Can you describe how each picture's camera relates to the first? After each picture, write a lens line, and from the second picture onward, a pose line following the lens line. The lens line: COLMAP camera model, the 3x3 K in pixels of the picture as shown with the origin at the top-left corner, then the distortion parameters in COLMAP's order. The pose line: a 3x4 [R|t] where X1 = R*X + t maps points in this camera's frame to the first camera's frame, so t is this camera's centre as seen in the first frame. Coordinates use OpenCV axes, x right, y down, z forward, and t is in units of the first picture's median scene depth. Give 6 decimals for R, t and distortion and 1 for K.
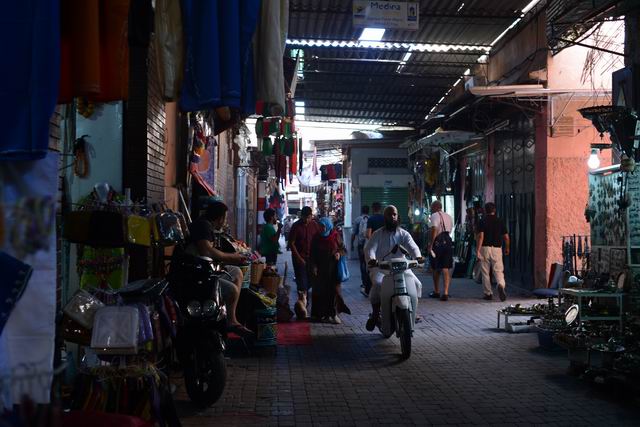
lens RADIAL K [[635.3, 0, 320.1], [0, 635.3, 214.4], [0, 0, 1]] dist [-0.055332, 0.000000]
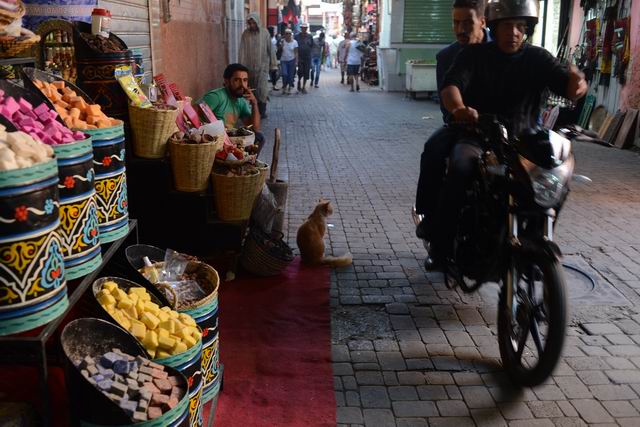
lens RADIAL K [[635.3, 0, 320.2], [0, 635.3, 212.4], [0, 0, 1]] dist [-0.055332, 0.000000]
pose [[0.999277, 0.016687, -0.034165, -0.002865], [-0.006794, 0.962446, 0.271388, 0.004181], [0.037410, -0.270960, 0.961863, 0.199365]]
